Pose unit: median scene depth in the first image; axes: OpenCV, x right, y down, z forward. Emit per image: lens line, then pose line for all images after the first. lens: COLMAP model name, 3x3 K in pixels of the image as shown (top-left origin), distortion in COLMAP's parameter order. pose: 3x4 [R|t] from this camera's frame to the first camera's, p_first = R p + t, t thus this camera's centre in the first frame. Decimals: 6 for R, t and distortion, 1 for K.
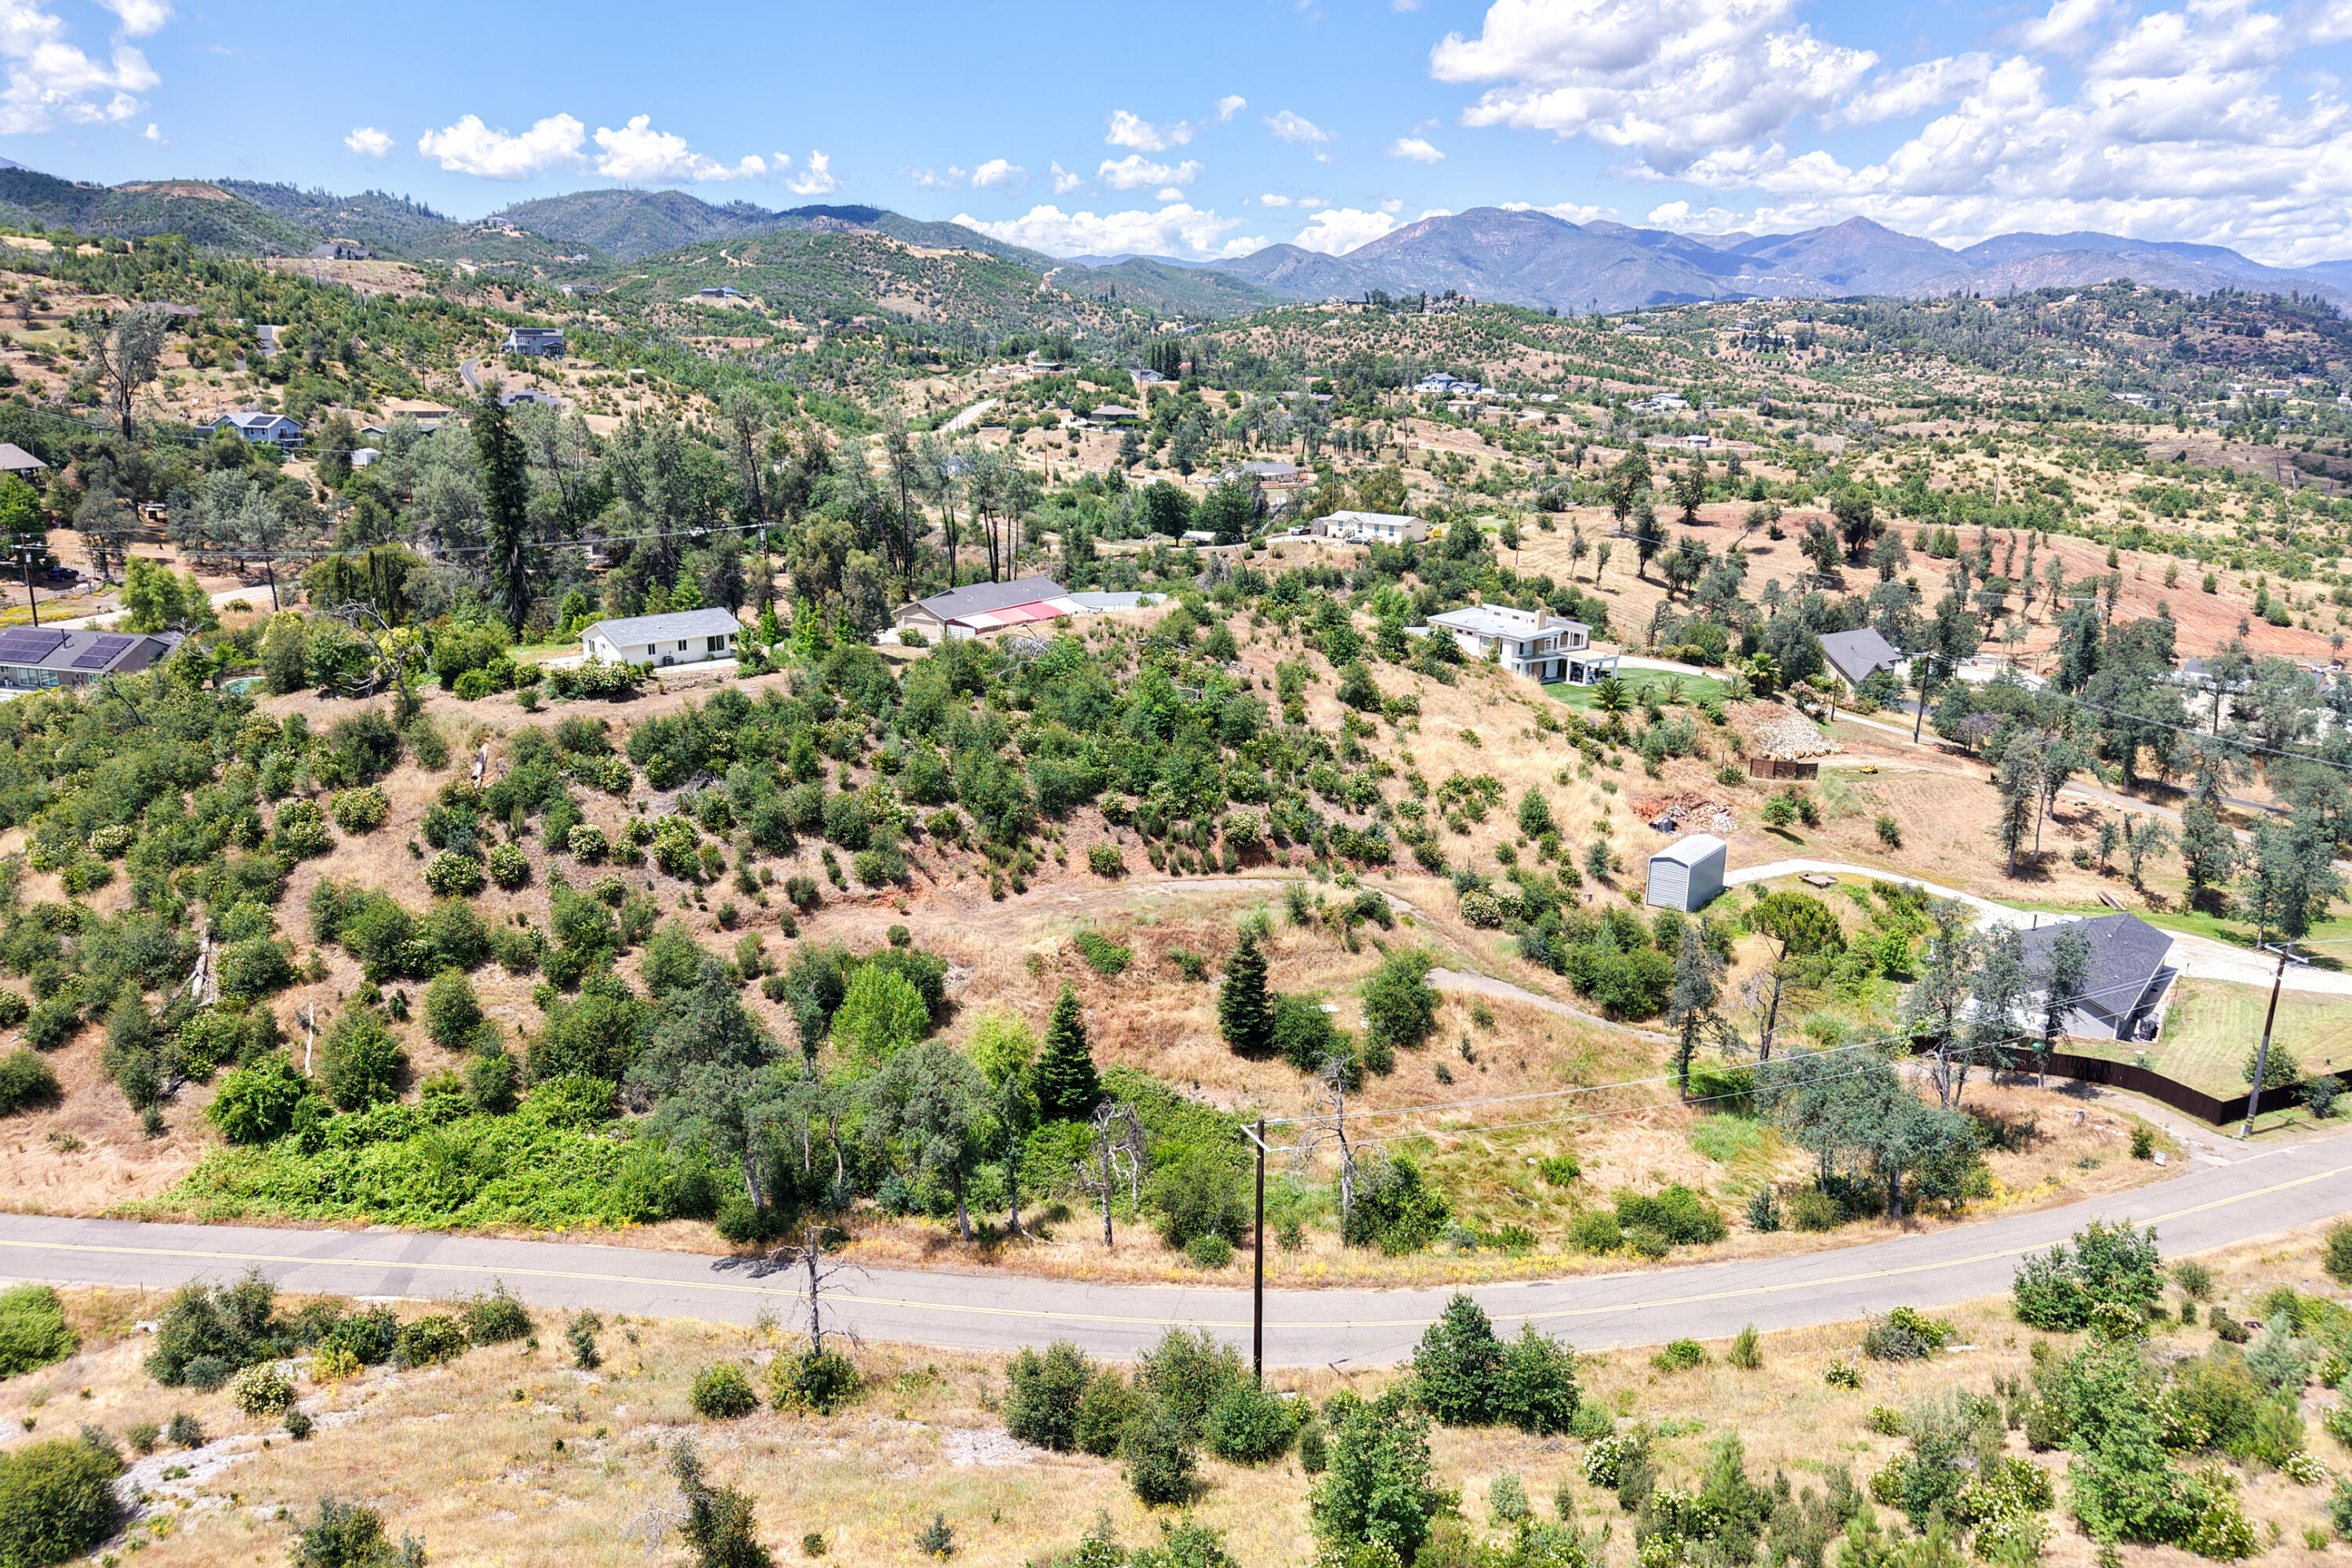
lens RADIAL K [[1663.1, 0, 1220.0], [0, 1663.1, 803.1], [0, 0, 1]] dist [0.023443, -0.032638]
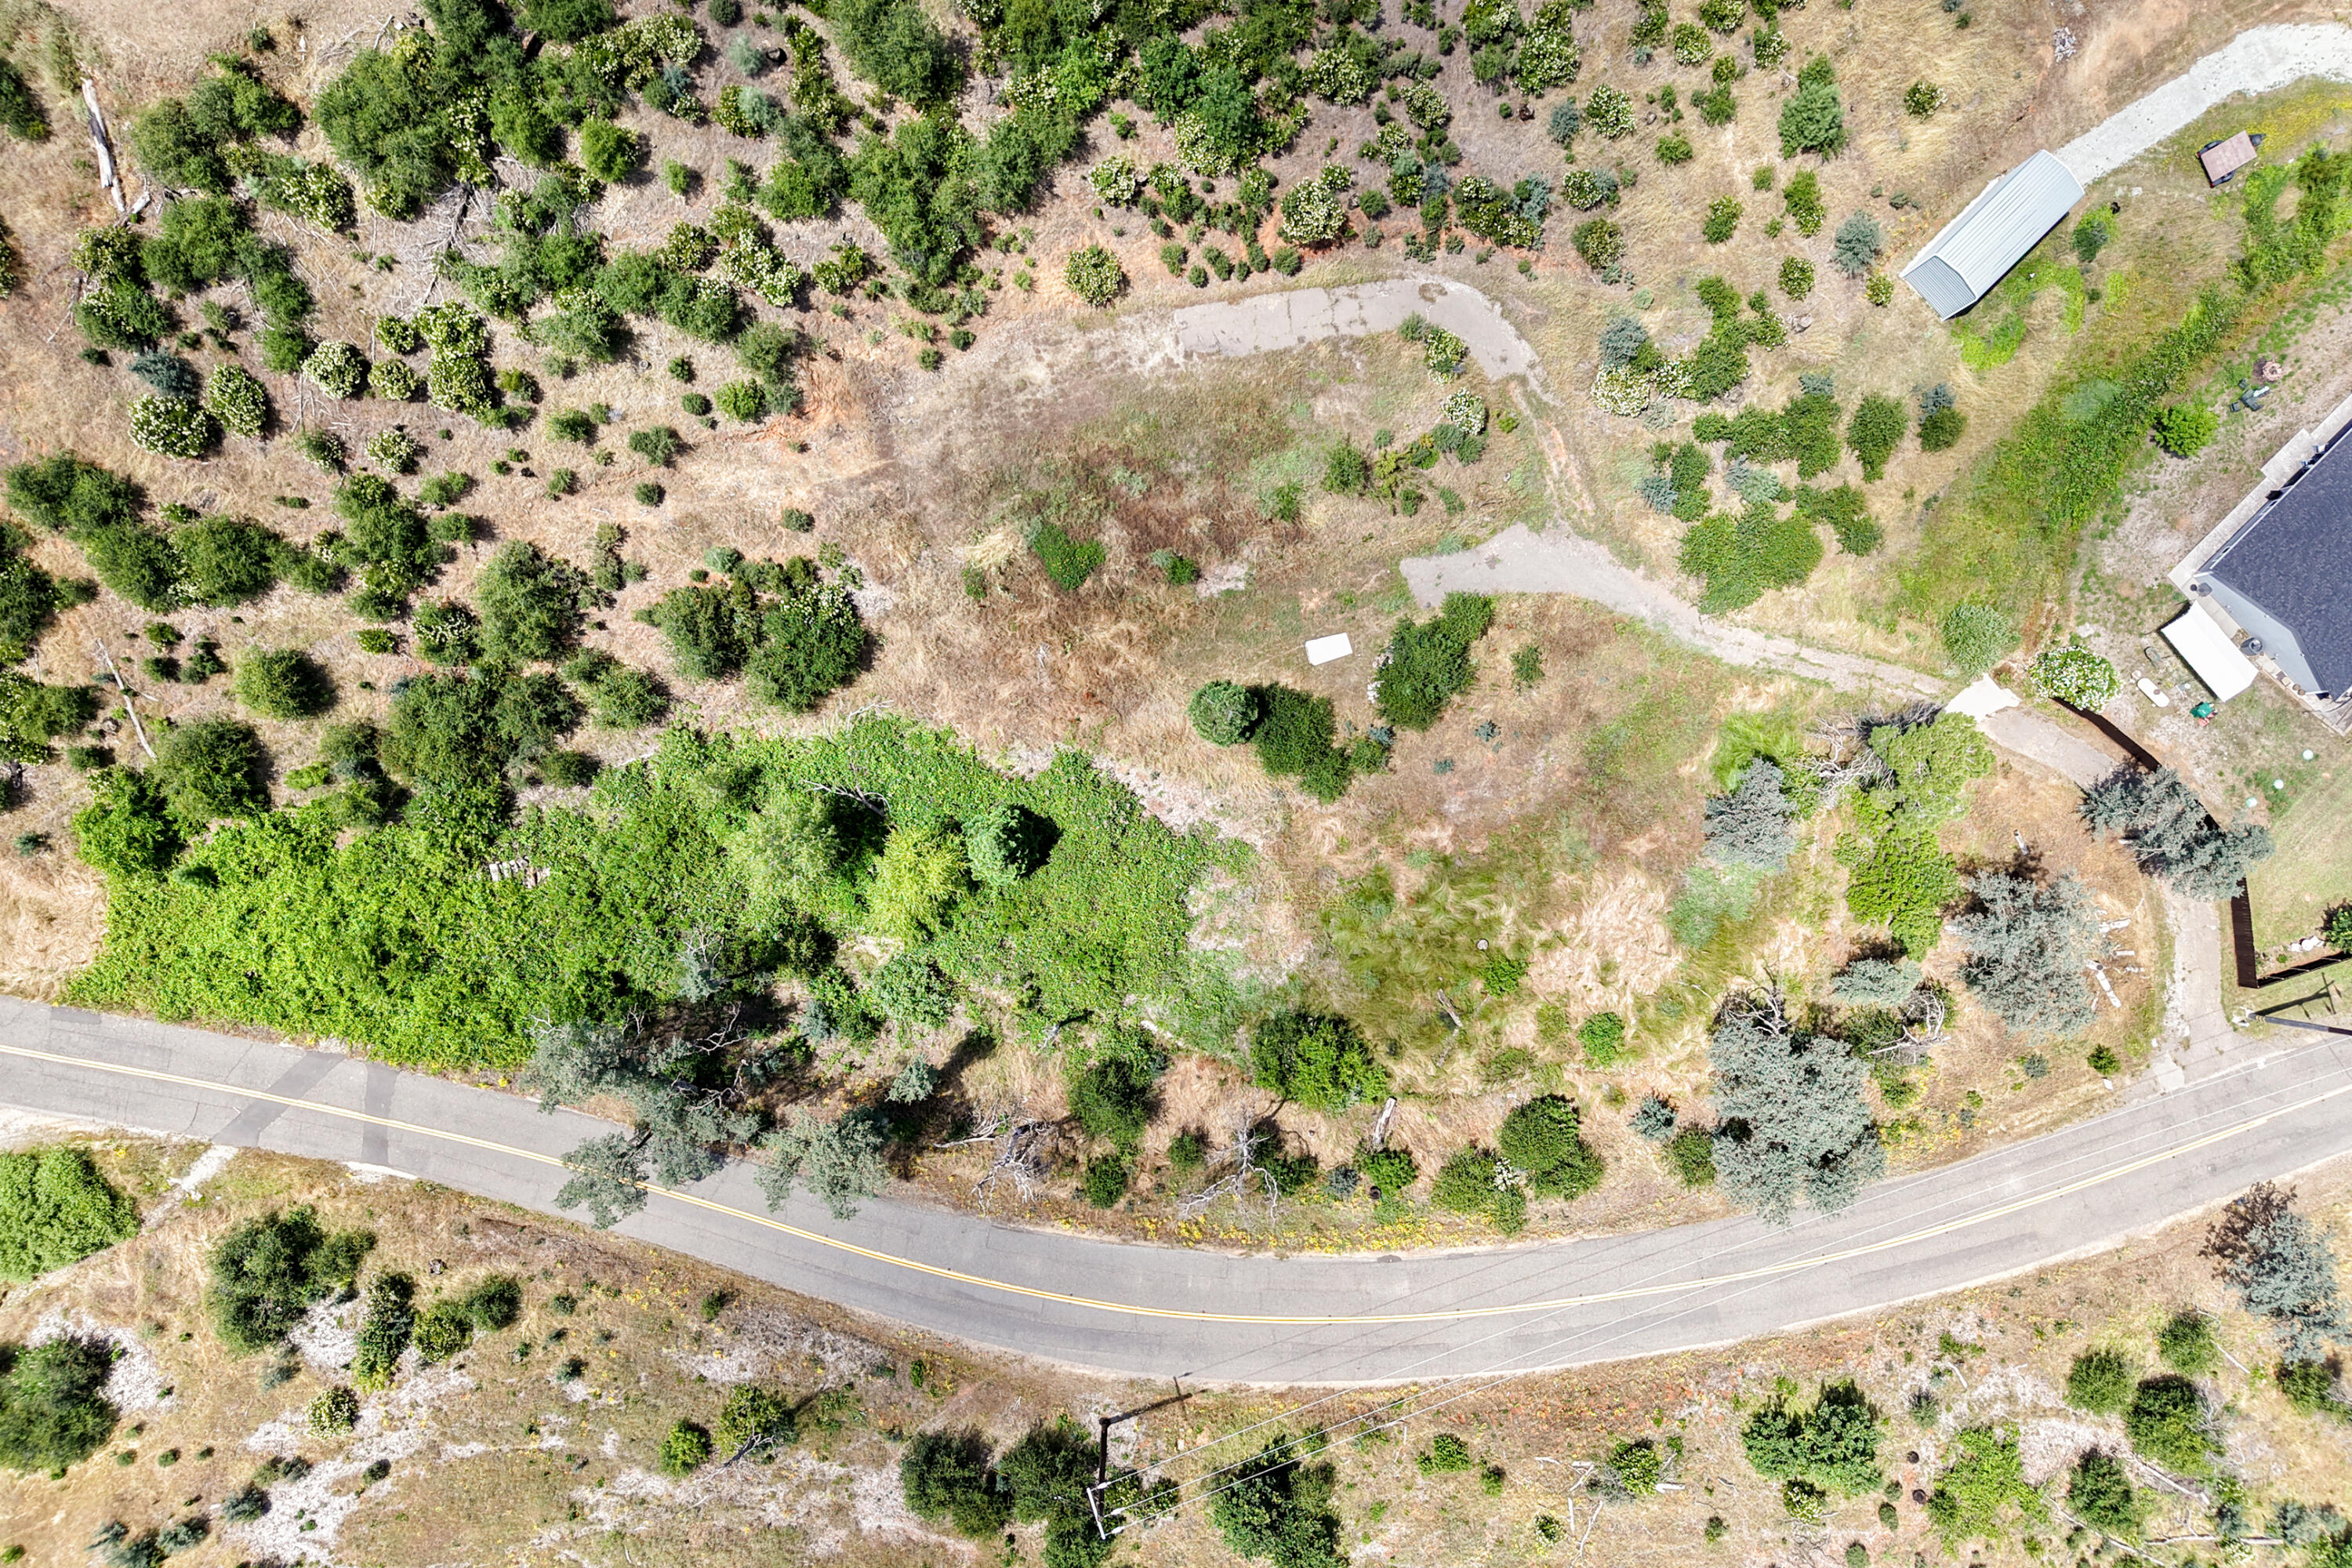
lens RADIAL K [[1663.1, 0, 1181.3], [0, 1663.1, 799.8], [0, 0, 1]] dist [0.023443, -0.032638]
pose [[0.986573, 0.160917, 0.027911, -0.014417], [-0.070843, 0.267664, 0.960904, -0.416472], [0.147155, -0.949980, 0.275470, 0.464694]]
